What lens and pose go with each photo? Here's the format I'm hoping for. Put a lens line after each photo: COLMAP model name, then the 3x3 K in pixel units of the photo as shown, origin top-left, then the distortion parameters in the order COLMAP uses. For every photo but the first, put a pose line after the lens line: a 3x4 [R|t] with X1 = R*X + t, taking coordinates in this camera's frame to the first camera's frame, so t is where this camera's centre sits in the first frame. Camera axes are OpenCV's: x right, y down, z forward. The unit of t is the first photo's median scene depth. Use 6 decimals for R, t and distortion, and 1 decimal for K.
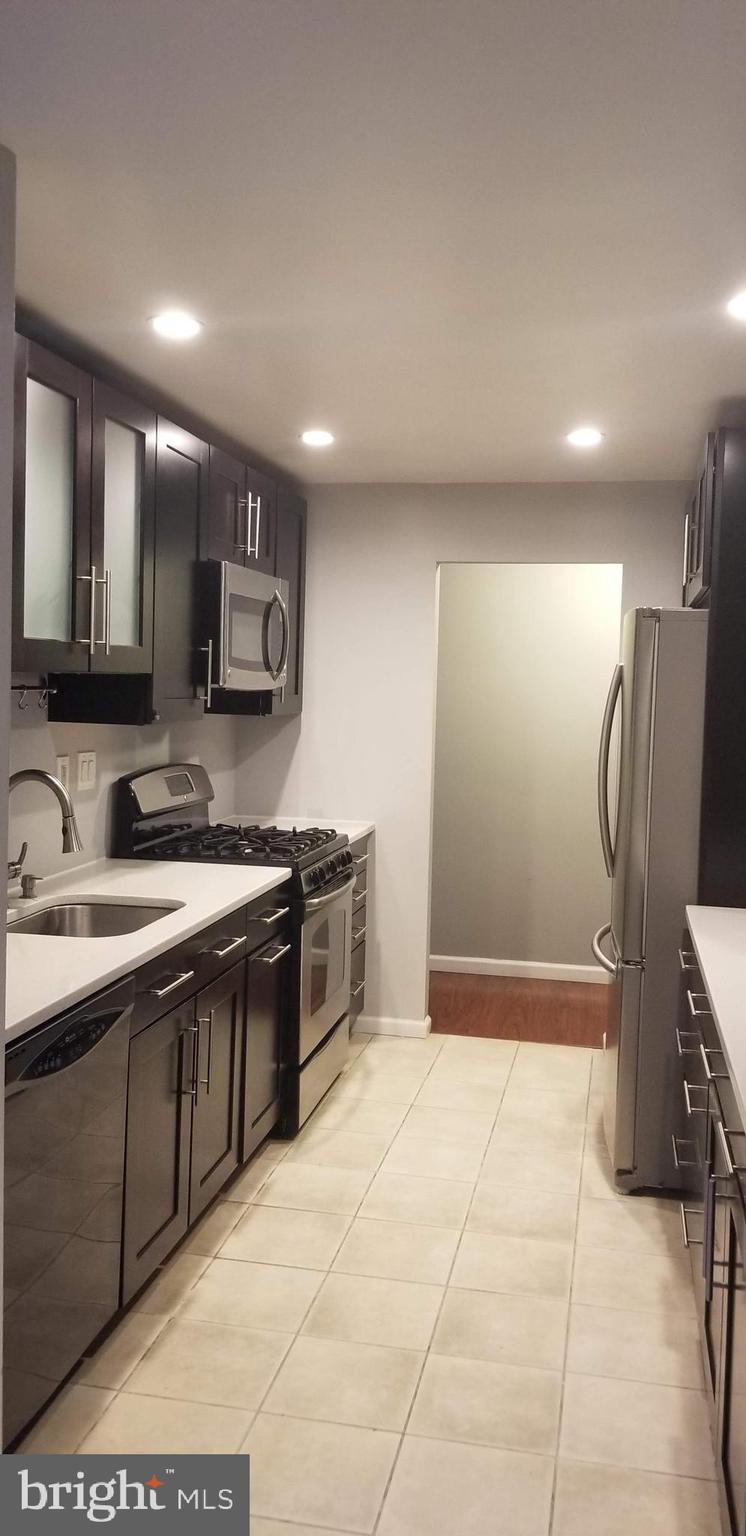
lens RADIAL K [[1179.4, 0, 379.9], [0, 1179.4, 725.9], [0, 0, 1]] dist [0.049489, -0.086411]
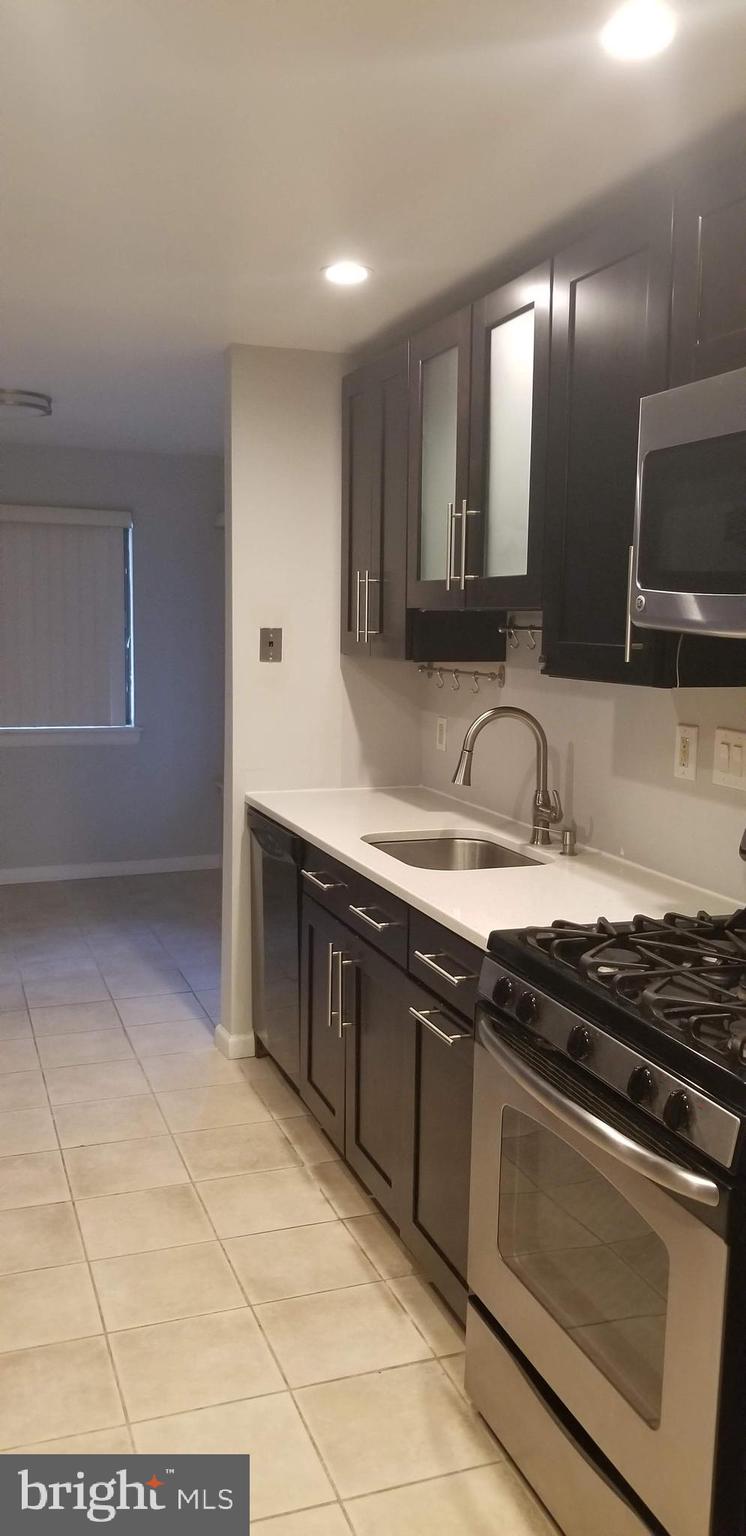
lens RADIAL K [[1179.4, 0, 379.9], [0, 1179.4, 725.9], [0, 0, 1]] dist [0.049489, -0.086411]
pose [[-0.844488, 0.004143, -0.535558, 0.338708], [-0.065485, 0.991668, 0.110931, -0.050754], [0.531556, 0.128750, -0.837181, 1.750350]]
